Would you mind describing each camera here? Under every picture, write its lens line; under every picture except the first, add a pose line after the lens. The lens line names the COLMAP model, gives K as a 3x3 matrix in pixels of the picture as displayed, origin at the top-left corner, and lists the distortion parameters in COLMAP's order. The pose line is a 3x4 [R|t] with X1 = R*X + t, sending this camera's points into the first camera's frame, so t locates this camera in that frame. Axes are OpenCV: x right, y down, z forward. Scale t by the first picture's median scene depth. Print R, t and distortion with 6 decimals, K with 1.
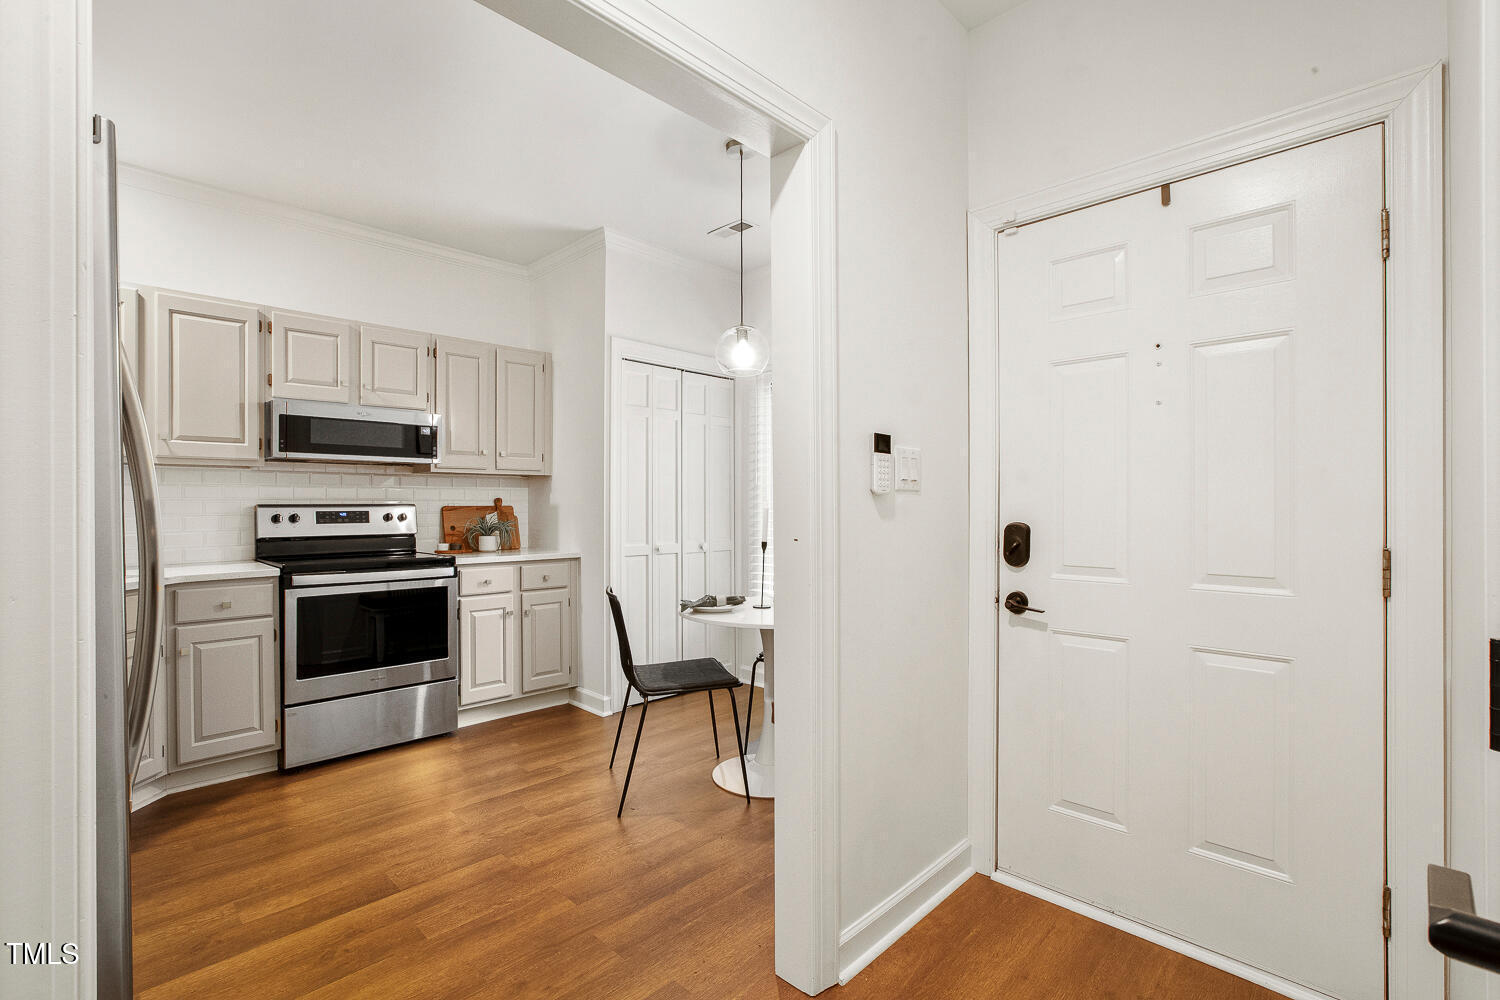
lens RADIAL K [[674.6, 0, 761.9], [0, 674.6, 501.9], [0, 0, 1]] dist [-0.051874, 0.019405]
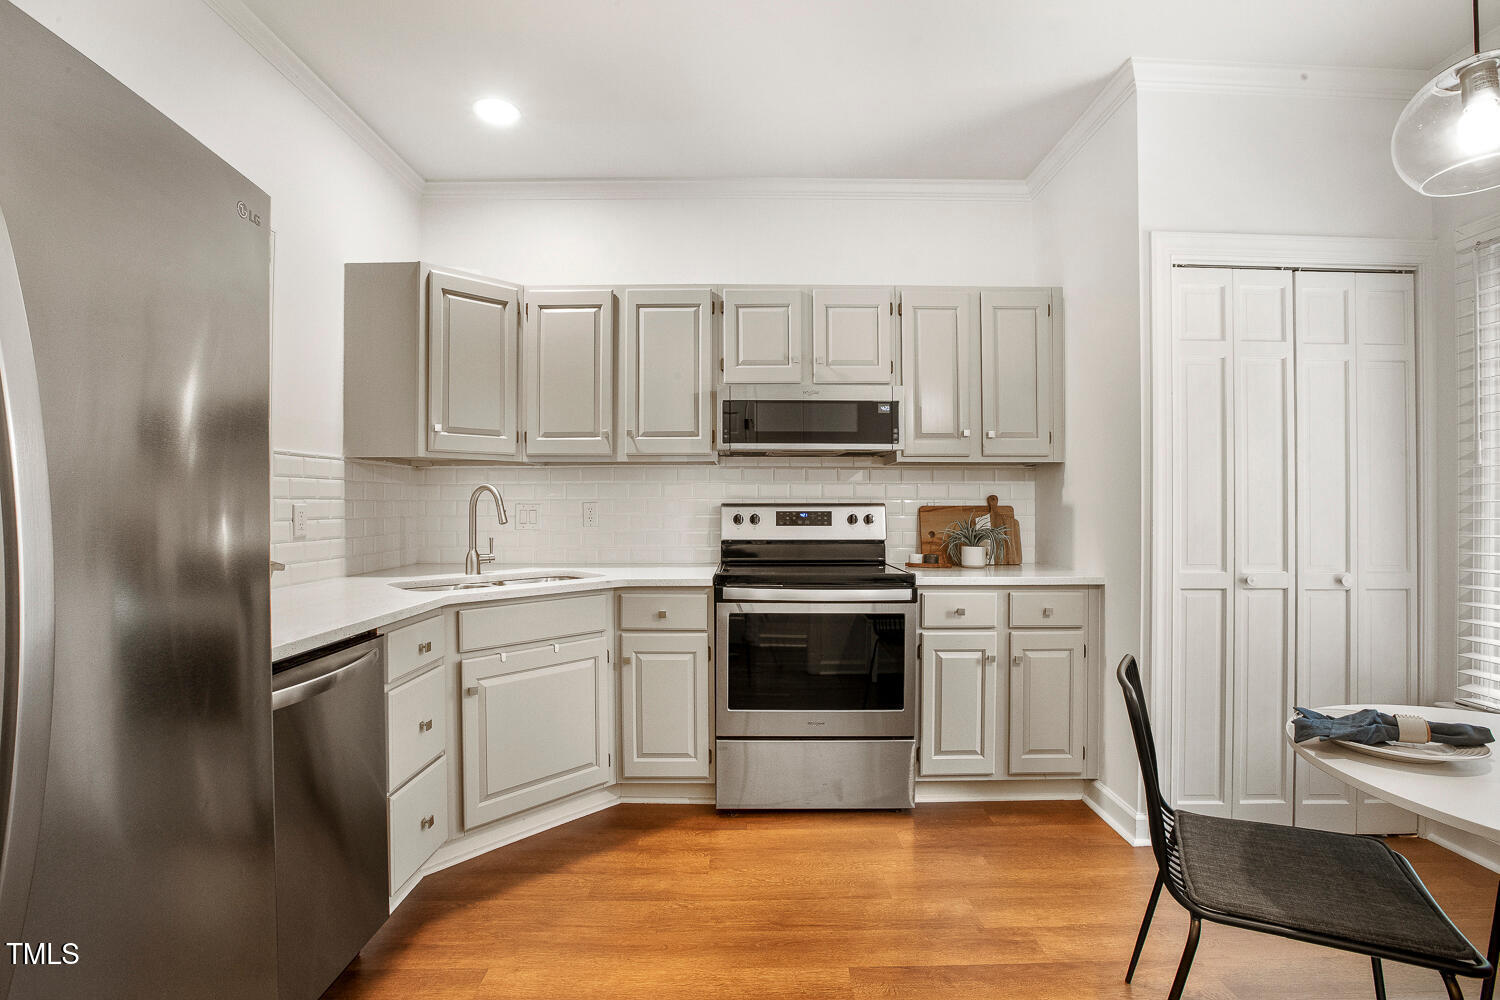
lens RADIAL K [[685.7, 0, 752.2], [0, 685.7, 503.3], [0, 0, 1]] dist [-0.056588, 0.020732]
pose [[0.695799, -0.000886, -0.718236, -0.041468], [0.001120, 0.999999, -0.000148, 0.003530], [0.718236, -0.000701, 0.695799, 0.336952]]
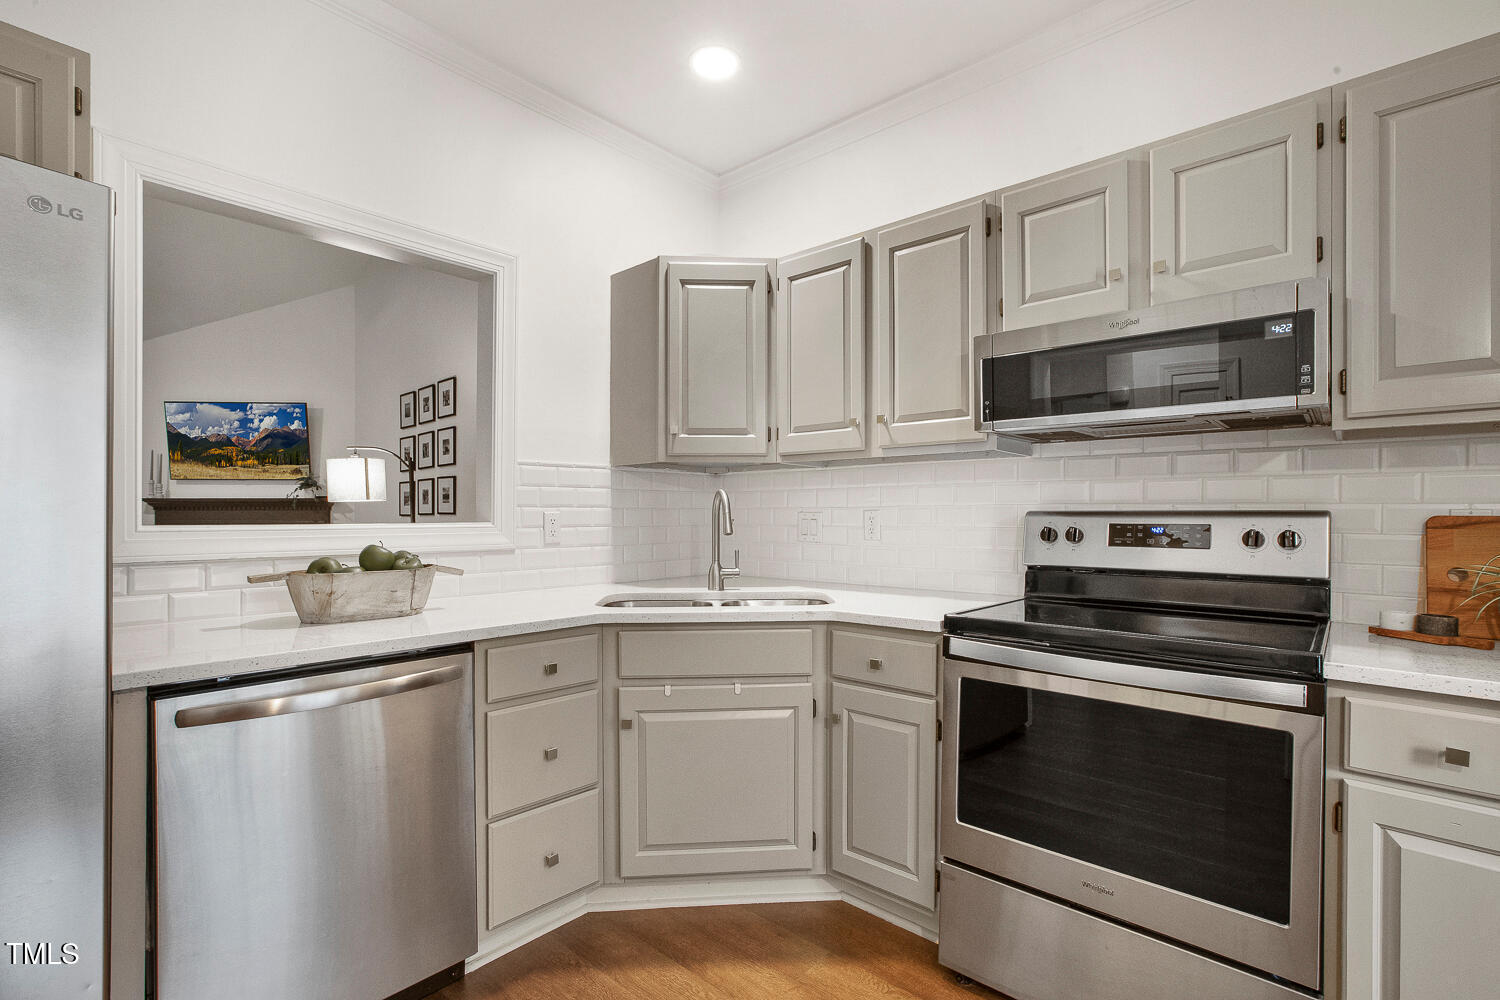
lens RADIAL K [[692.9, 0, 756.1], [0, 692.9, 516.8], [0, 0, 1]] dist [-0.048343, 0.026056]
pose [[0.041556, 0.006180, -0.999117, -0.105391], [0.000919, 0.999980, 0.006224, 0.004505], [0.999136, -0.001177, 0.041549, 0.664073]]
